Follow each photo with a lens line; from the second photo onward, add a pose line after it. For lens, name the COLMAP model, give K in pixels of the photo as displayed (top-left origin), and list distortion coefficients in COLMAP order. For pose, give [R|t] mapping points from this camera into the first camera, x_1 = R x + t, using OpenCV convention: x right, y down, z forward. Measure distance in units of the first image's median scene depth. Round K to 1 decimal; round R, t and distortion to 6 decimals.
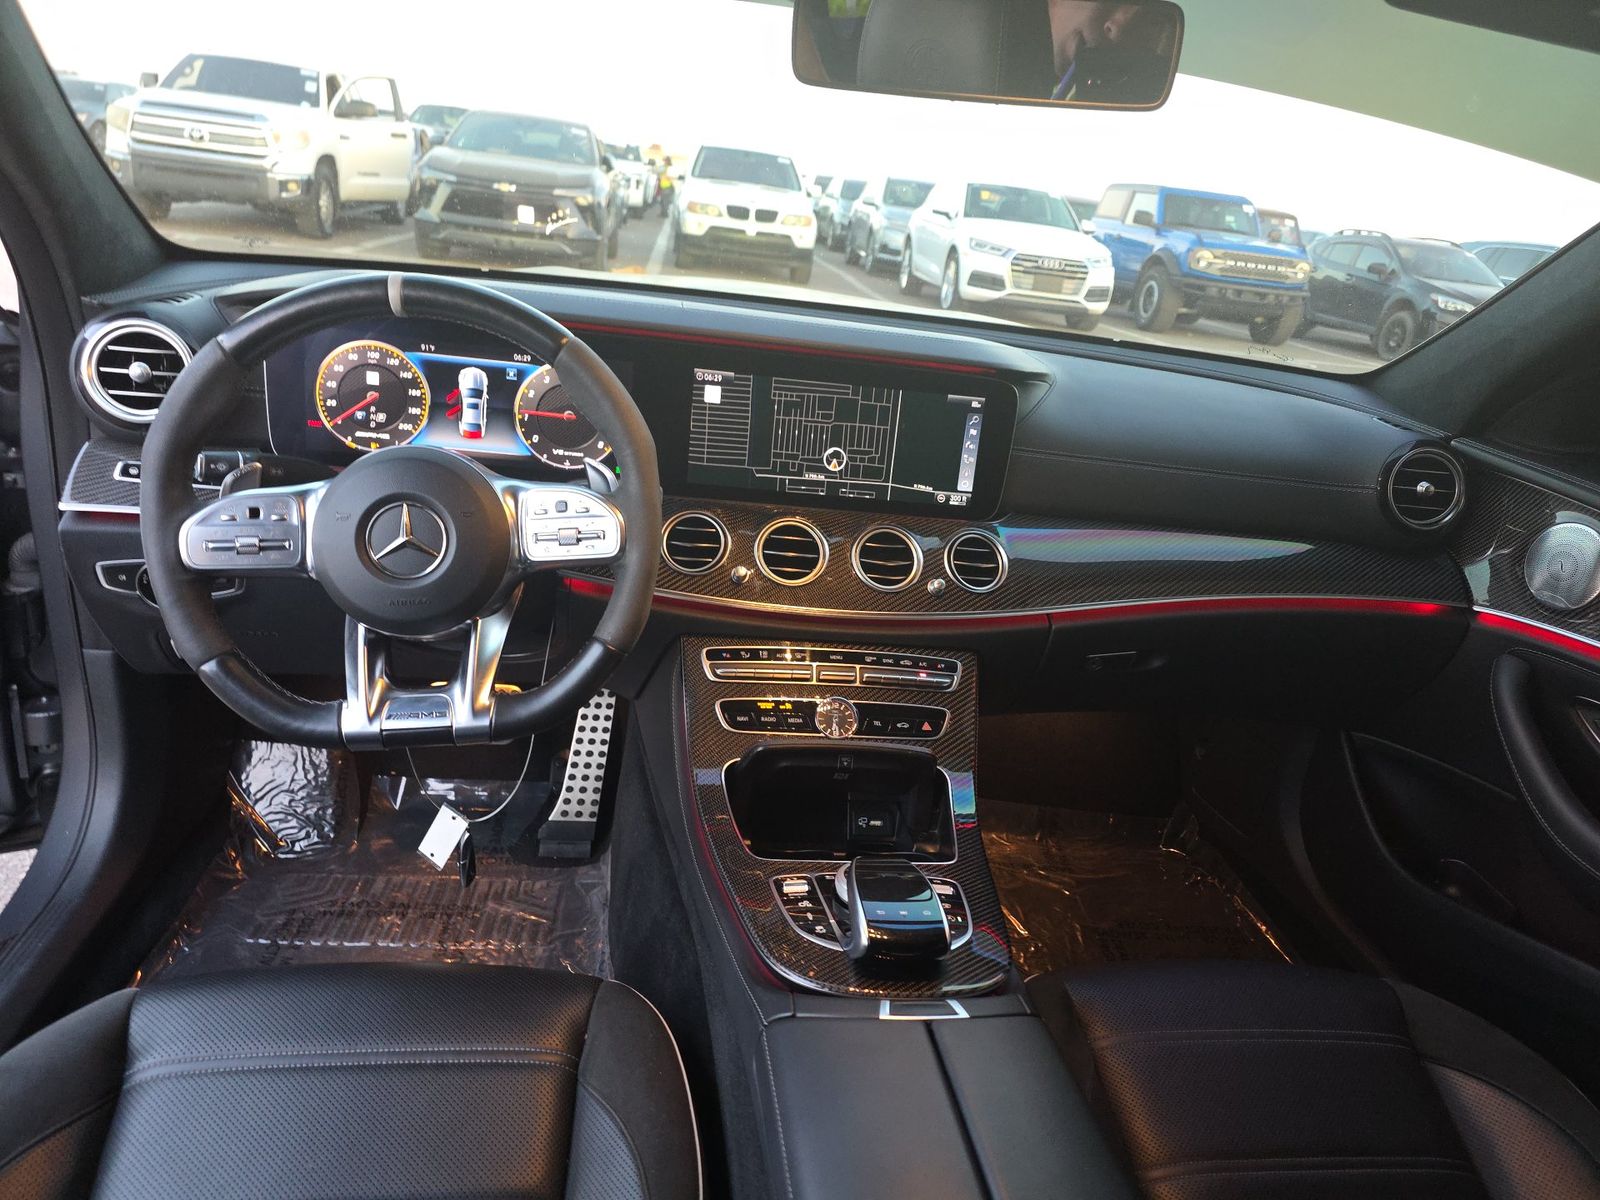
lens RADIAL K [[1098.6, 0, 829.5], [0, 1098.6, 609.4], [0, 0, 1]] dist [0.060895, -0.054916]
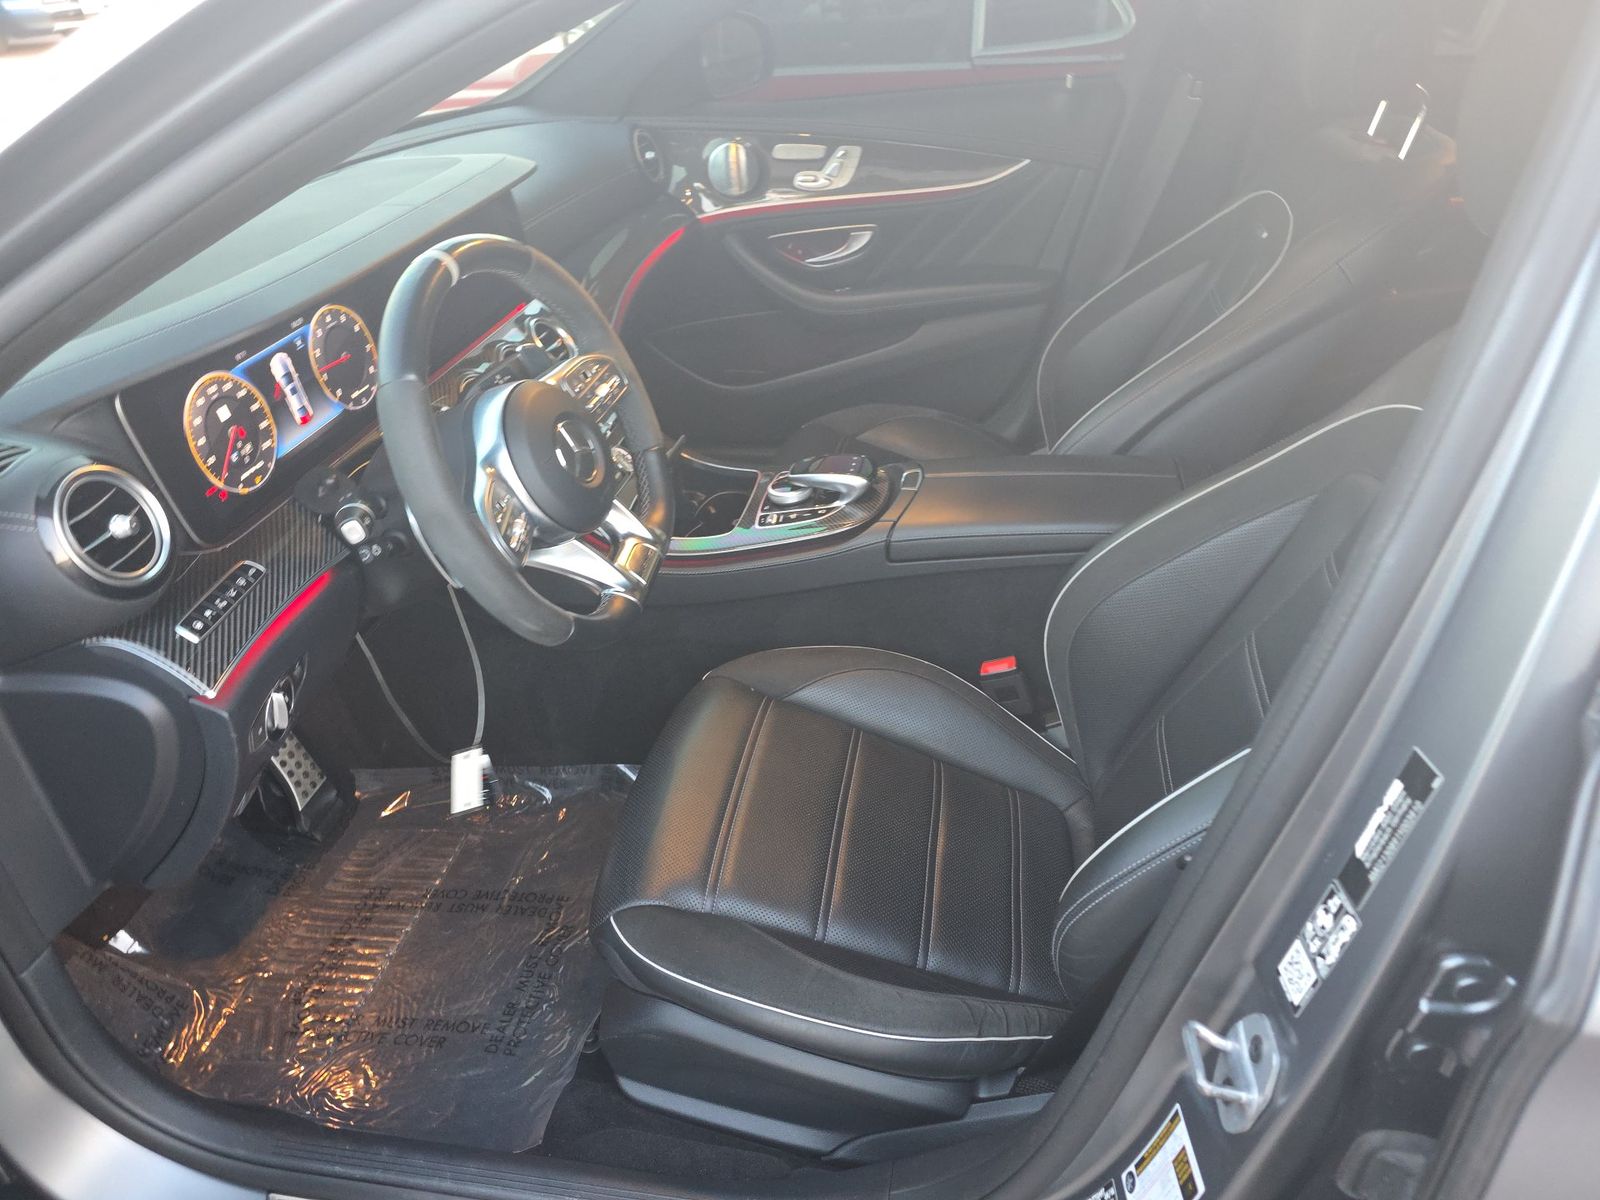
lens RADIAL K [[1098.6, 0, 804.6], [0, 1098.6, 594.6], [0, 0, 1]] dist [0.060895, -0.054916]
pose [[0.323265, -0.623817, 0.711584, -0.930325], [0.431654, 0.766376, 0.475755, -0.301631], [-0.842125, 0.153363, 0.517015, 0.149491]]
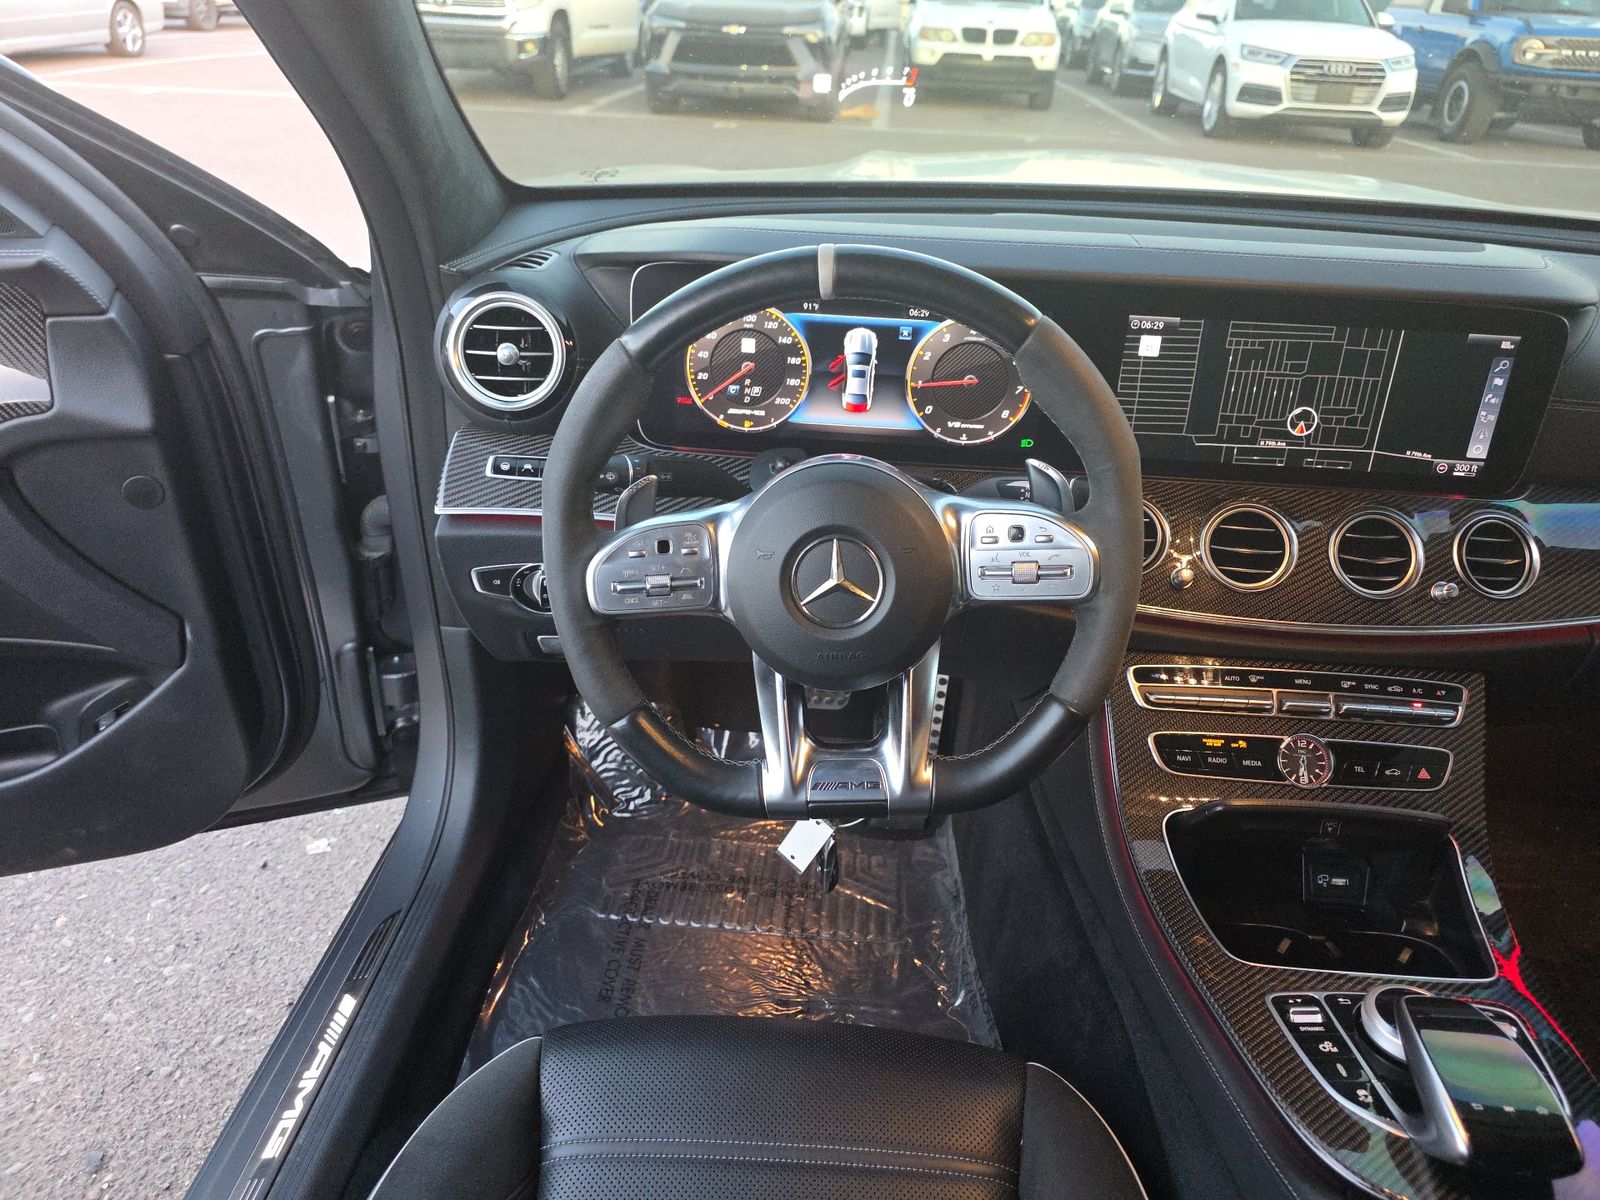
lens RADIAL K [[1098.6, 0, 808.2], [0, 1098.6, 596.4], [0, 0, 1]] dist [0.060895, -0.054916]
pose [[0.979409, 0.024174, -0.200434, -0.180053], [0.001343, 0.992003, 0.126206, -0.116247], [0.201882, -0.123877, 0.971544, 0.152784]]
